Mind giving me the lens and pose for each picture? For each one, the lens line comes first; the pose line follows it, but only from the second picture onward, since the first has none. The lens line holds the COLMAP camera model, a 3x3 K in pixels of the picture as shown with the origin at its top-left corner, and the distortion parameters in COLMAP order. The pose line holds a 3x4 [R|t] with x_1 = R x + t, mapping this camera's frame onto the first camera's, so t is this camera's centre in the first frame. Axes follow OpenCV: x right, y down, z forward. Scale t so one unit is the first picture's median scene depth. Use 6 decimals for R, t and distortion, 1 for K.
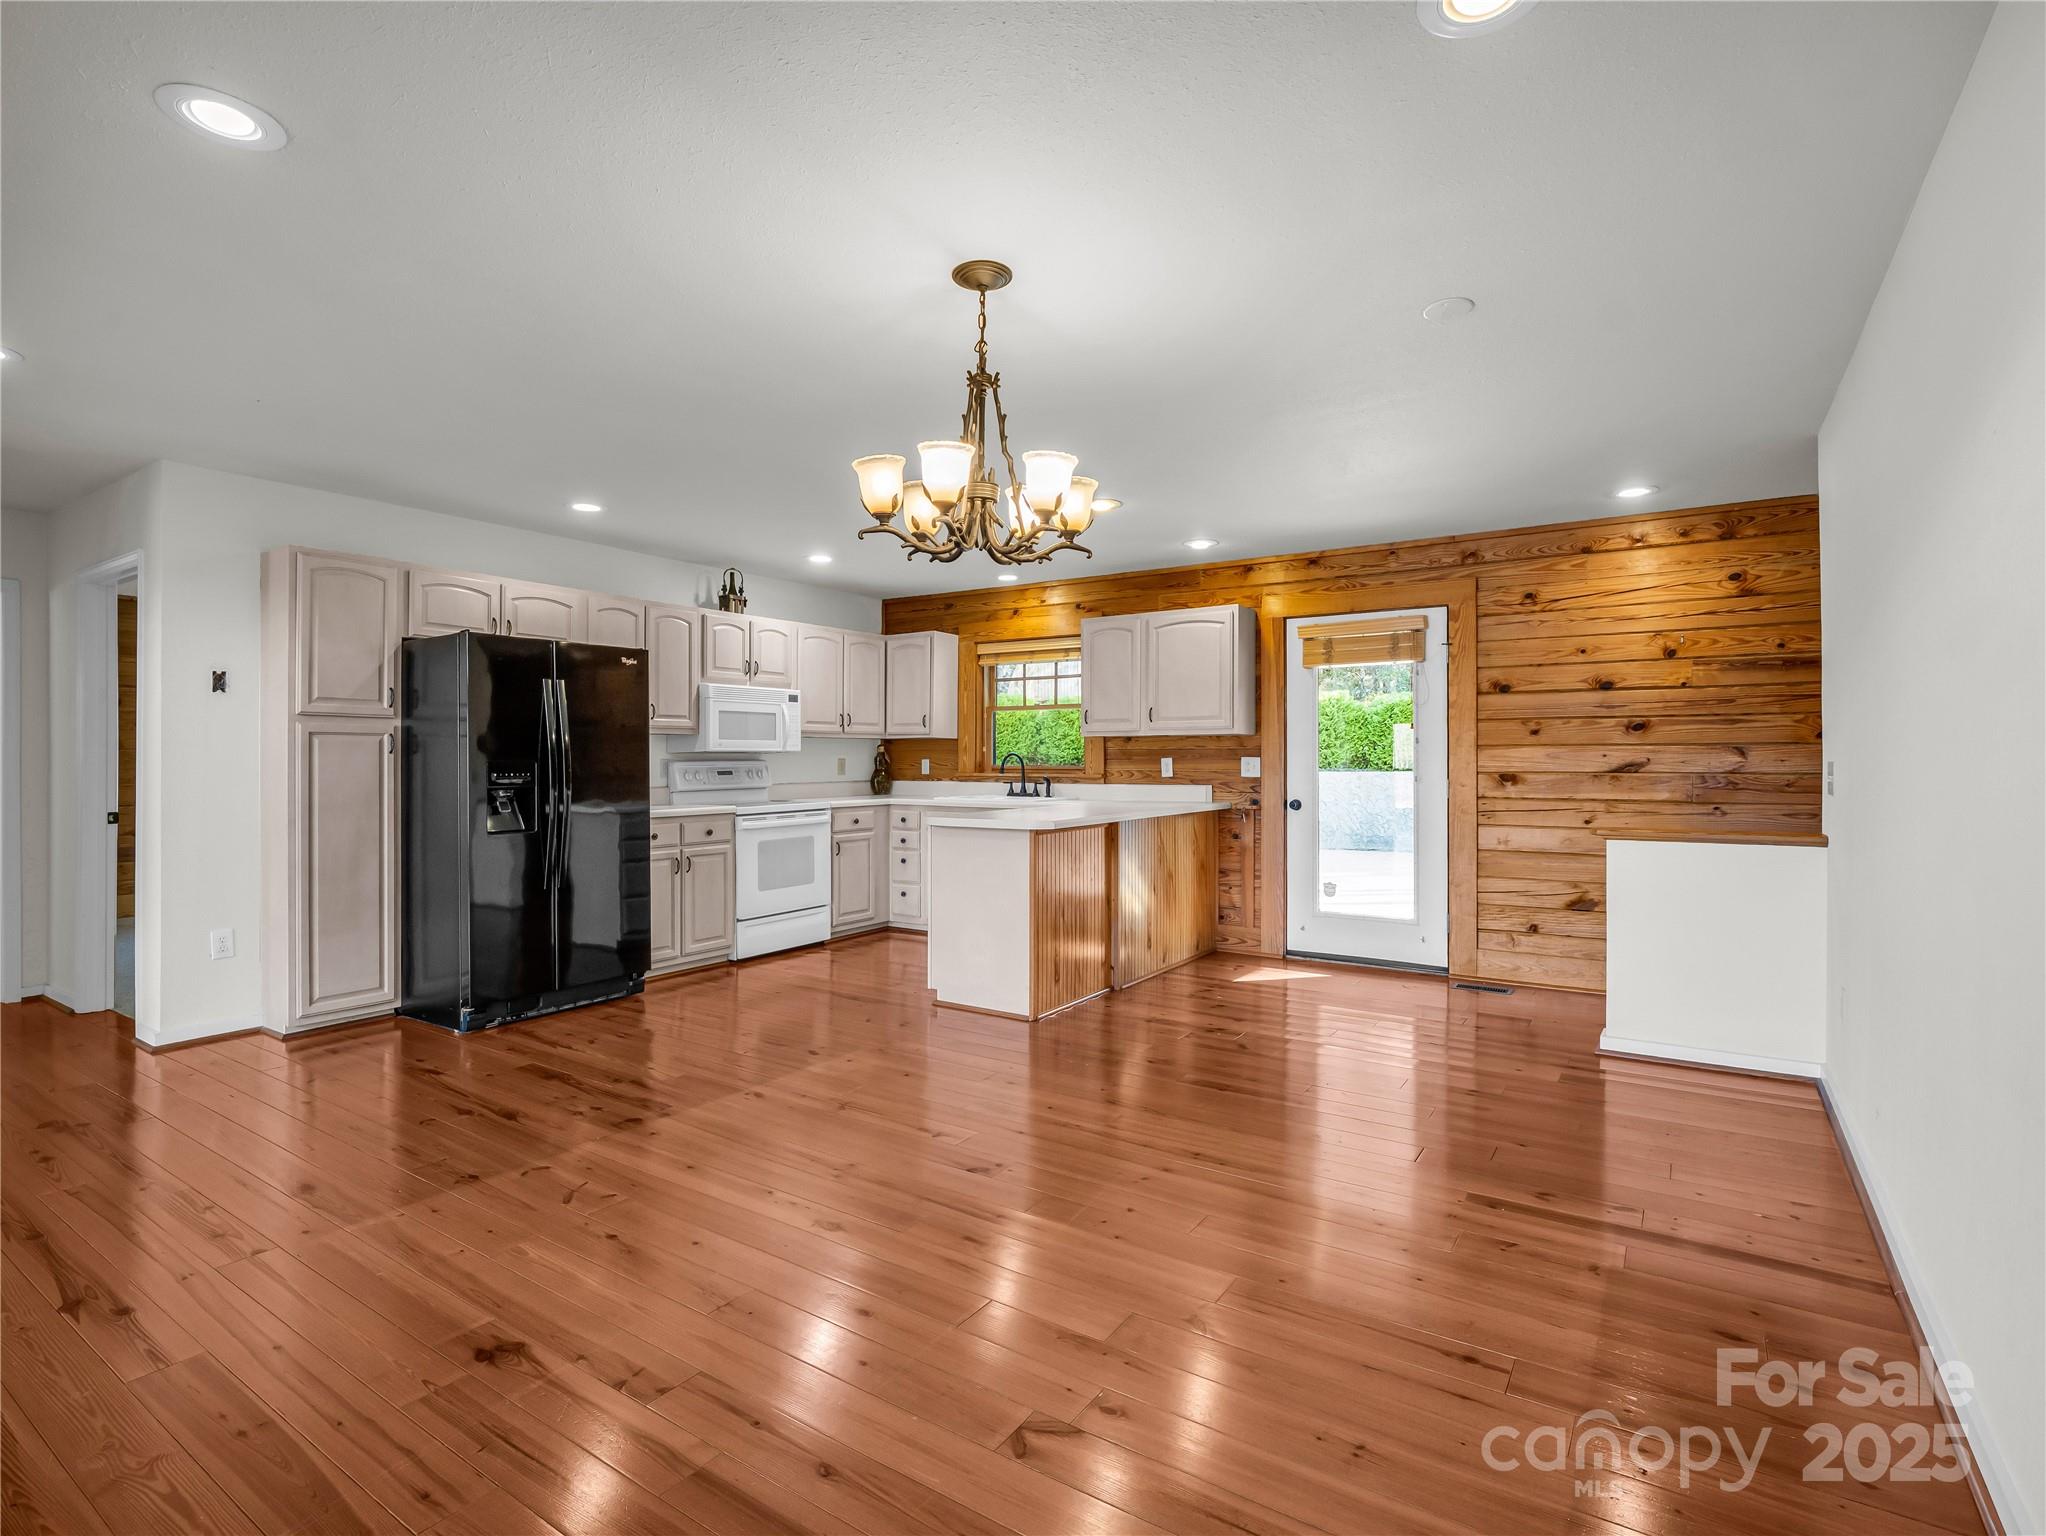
lens RADIAL K [[1018.5, 0, 1013.4], [0, 1018.5, 761.2], [0, 0, 1]] dist [-0.006635, -0.003526]
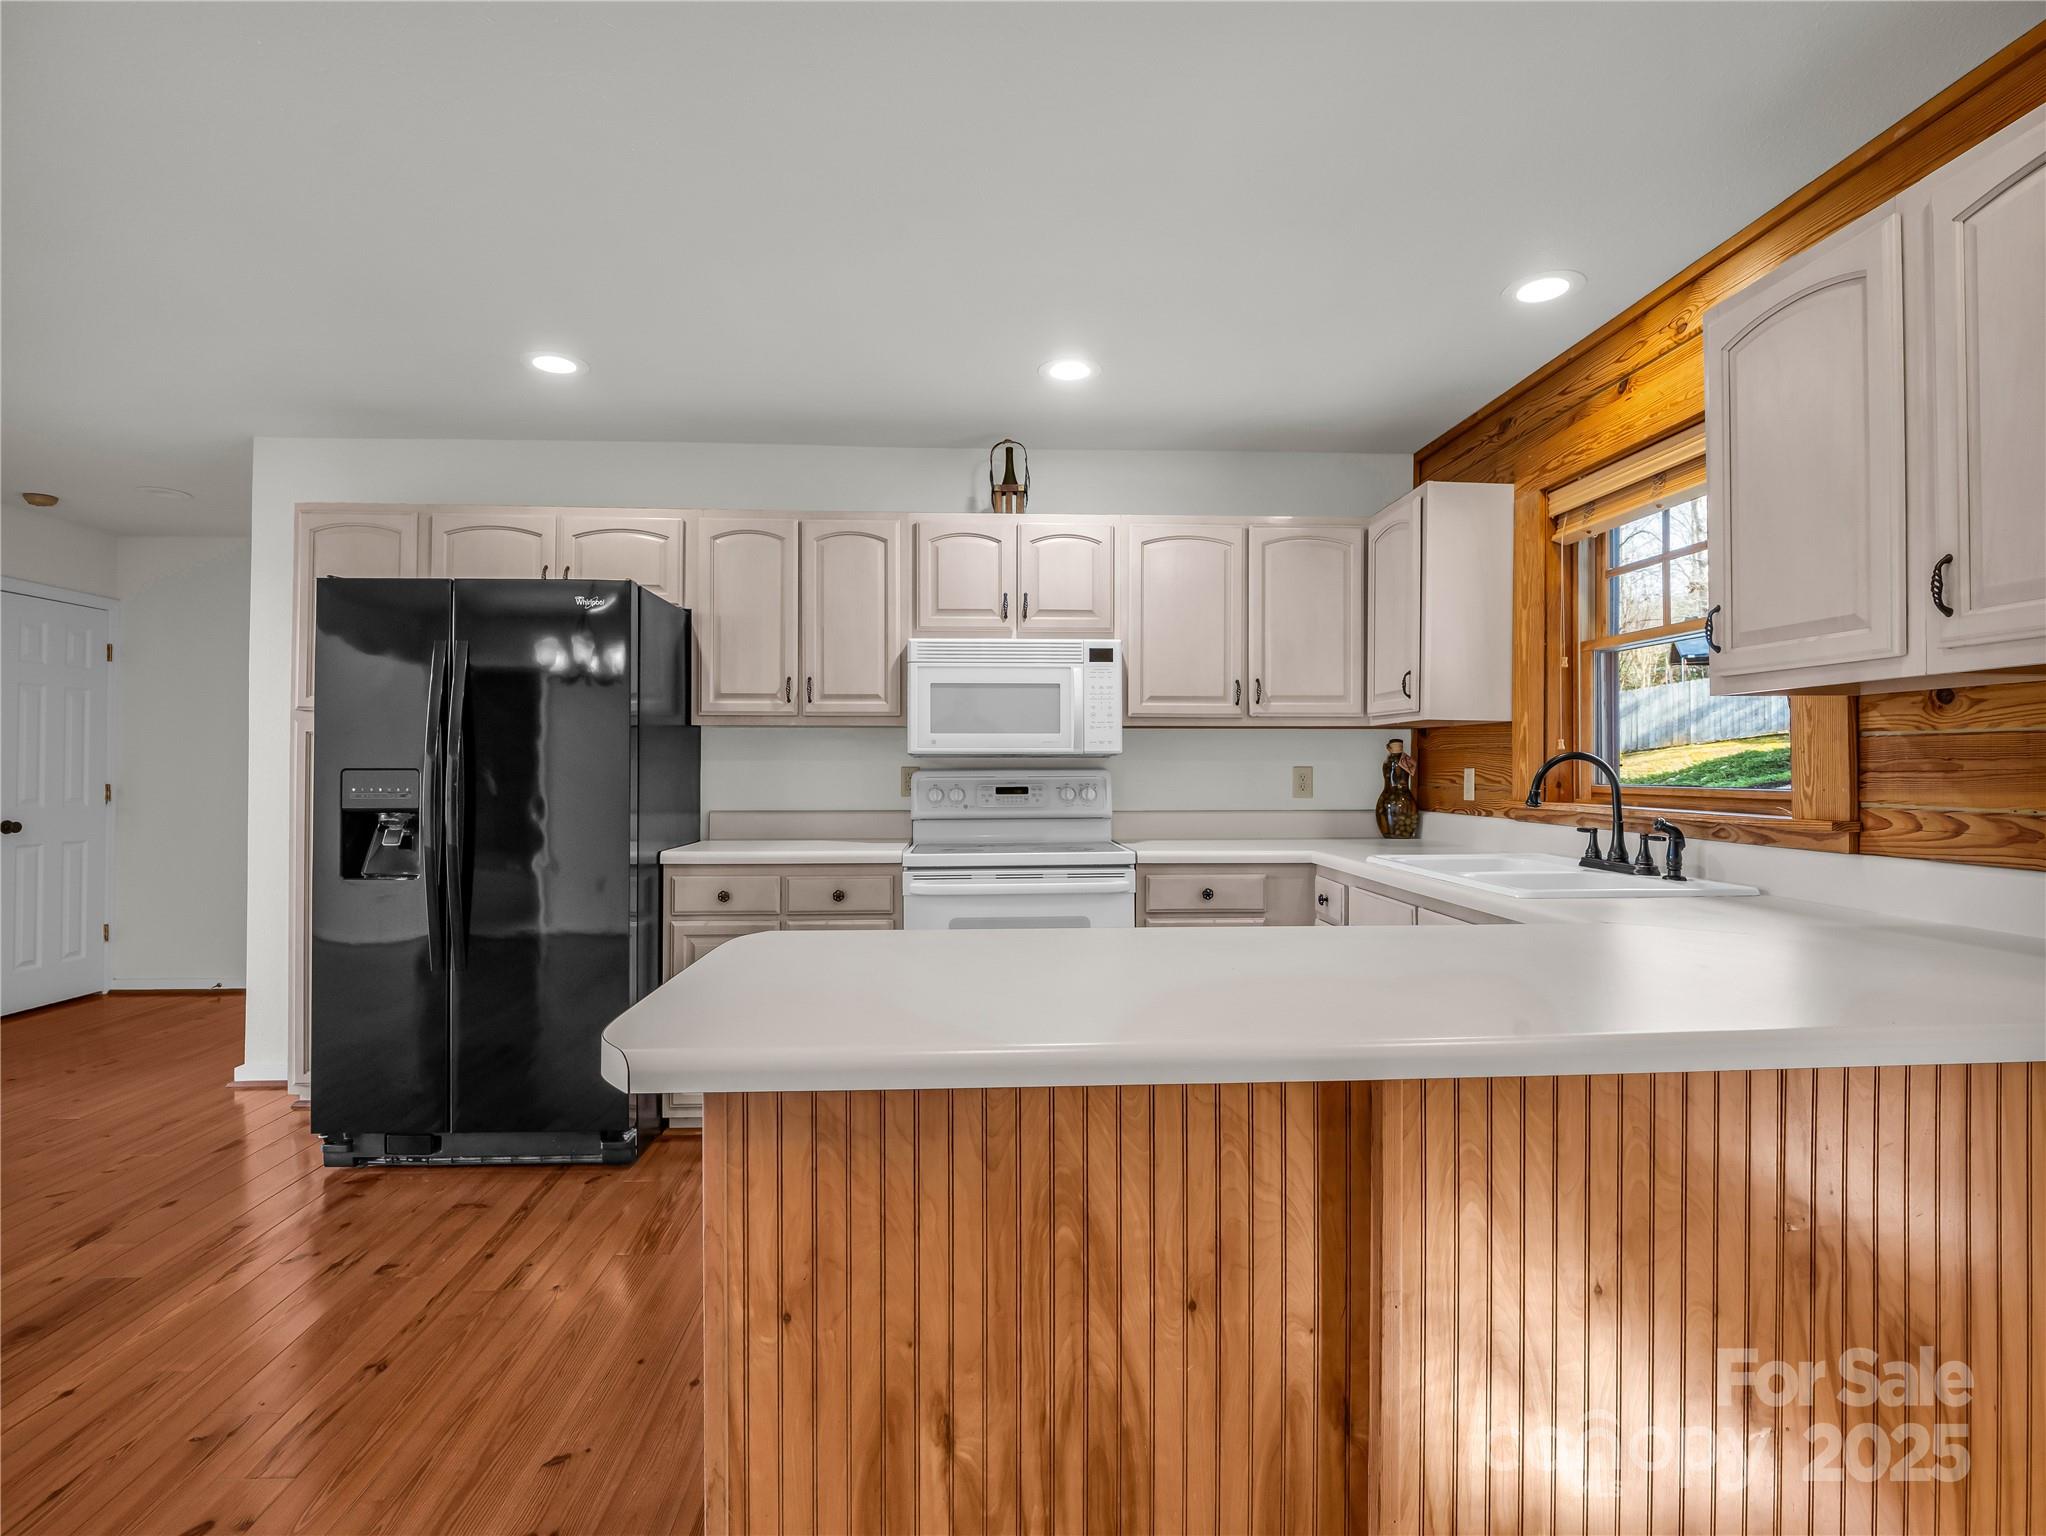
lens RADIAL K [[1018.5, 0, 1007.3], [0, 1018.5, 753.9], [0, 0, 1]] dist [-0.006635, -0.003526]
pose [[0.591946, -0.008261, -0.805935, 0.190045], [-0.003642, 0.999910, -0.012924, -0.002002], [0.805969, 0.010585, 0.591863, 0.655023]]
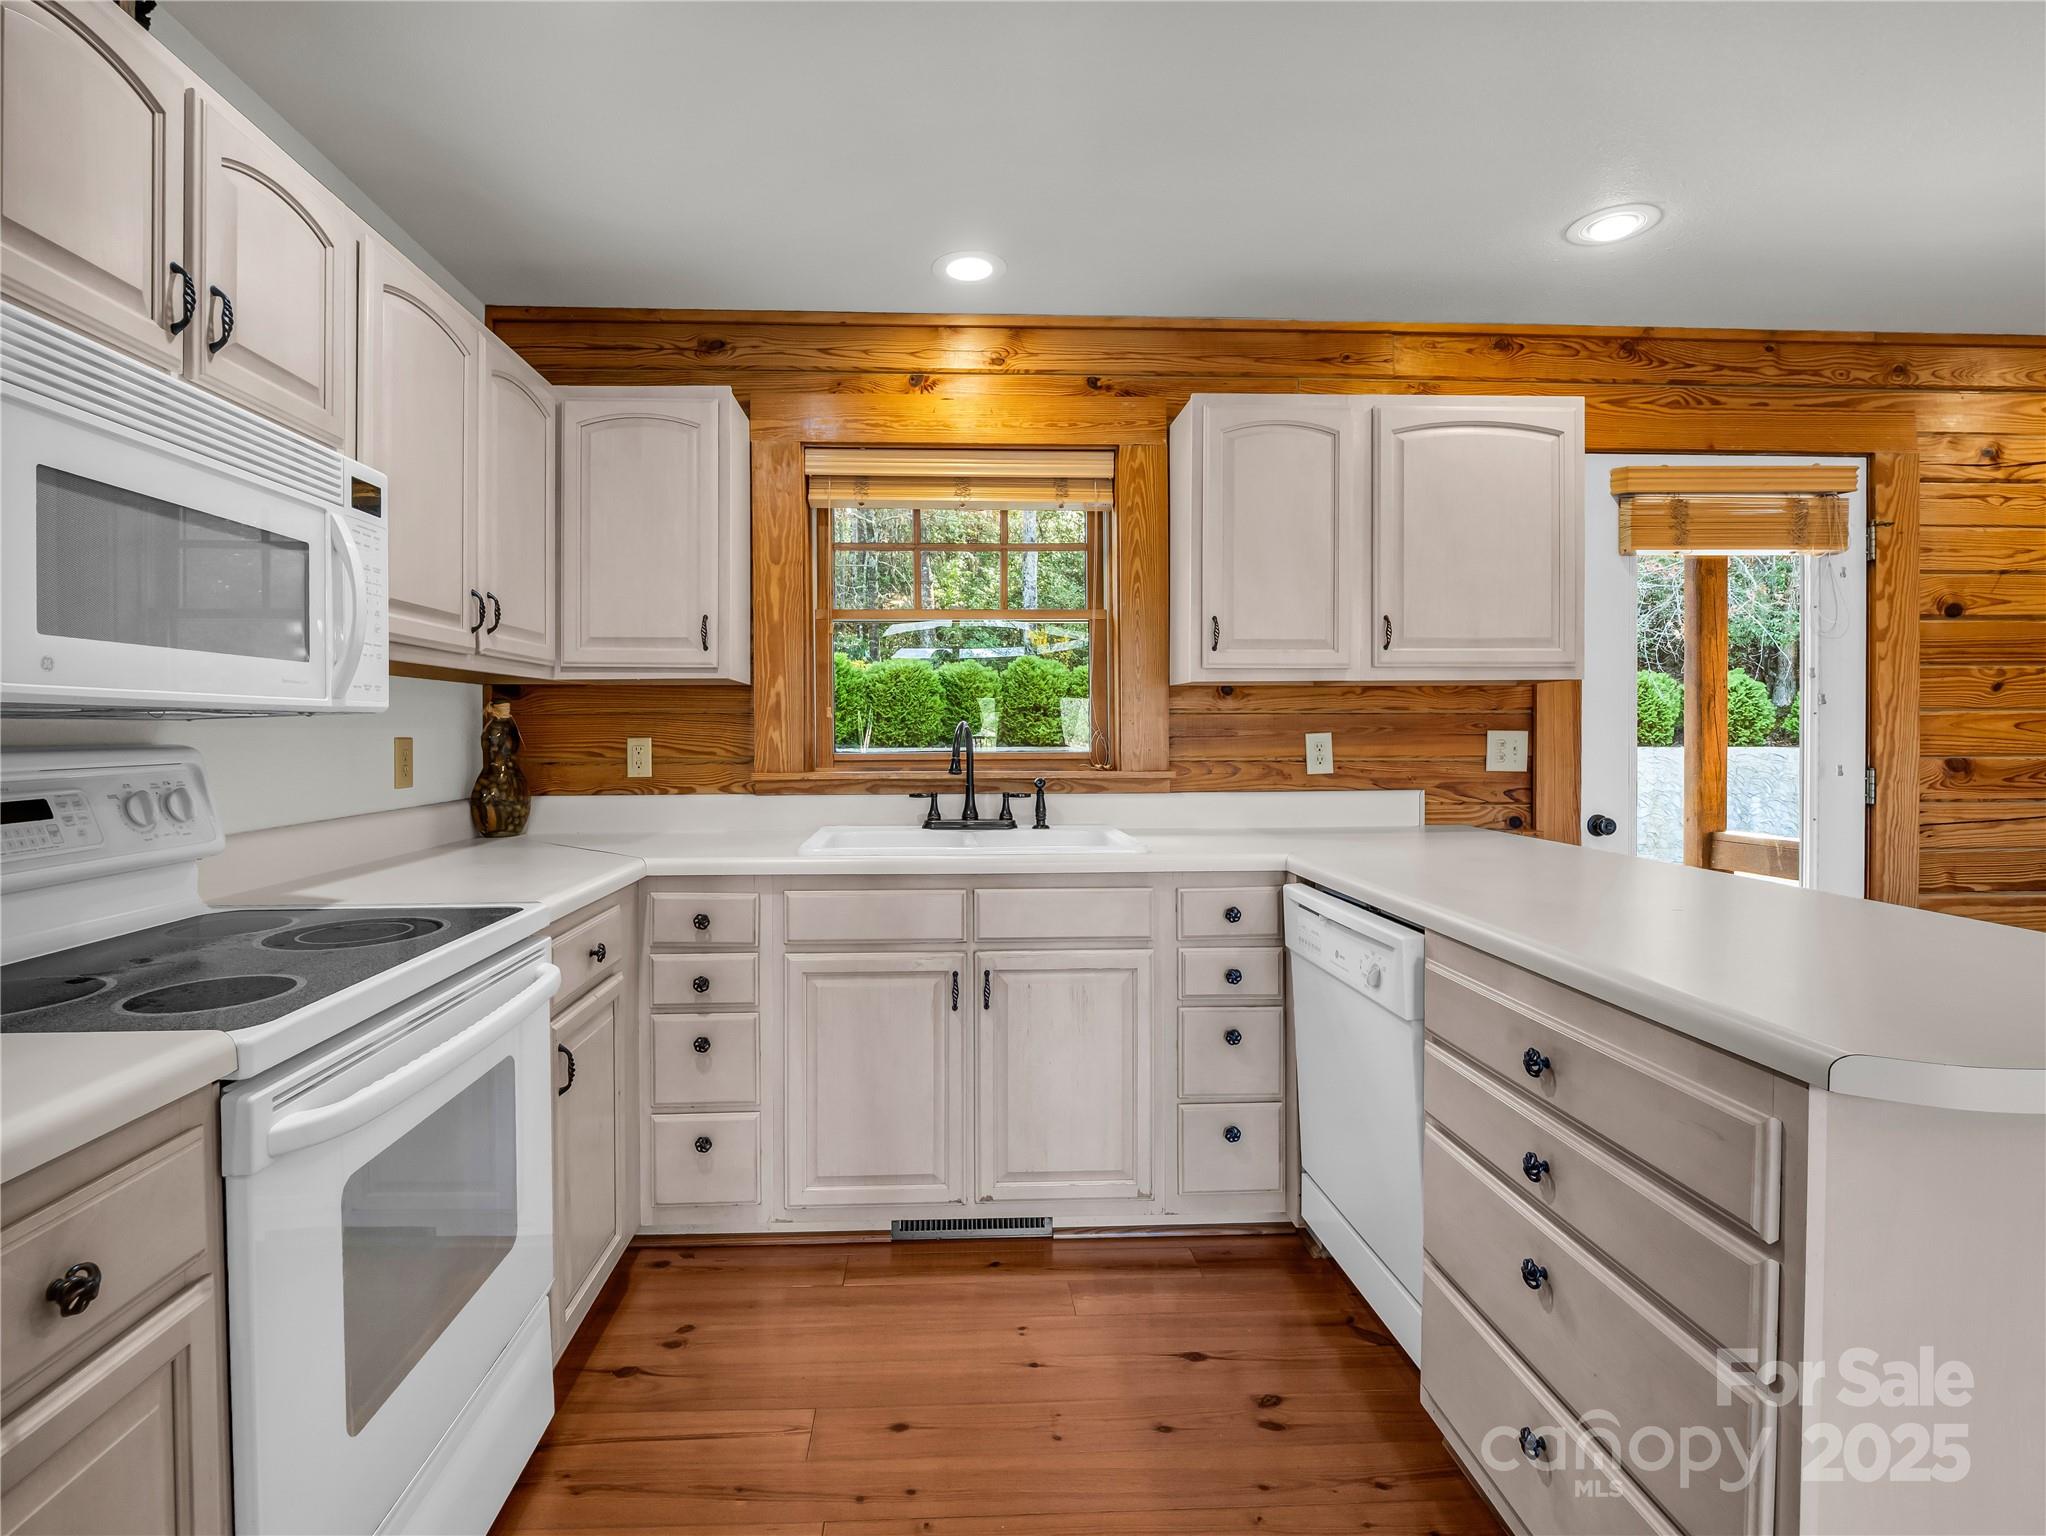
lens RADIAL K [[1018.5, 0, 971.4], [0, 1018.5, 739.4], [0, 0, 1]] dist [-0.006635, -0.003526]
pose [[0.806401, -0.006383, 0.591334, -0.248879], [0.004072, 0.999978, 0.005240, -0.003384], [-0.591355, -0.001817, 0.806409, 0.728178]]
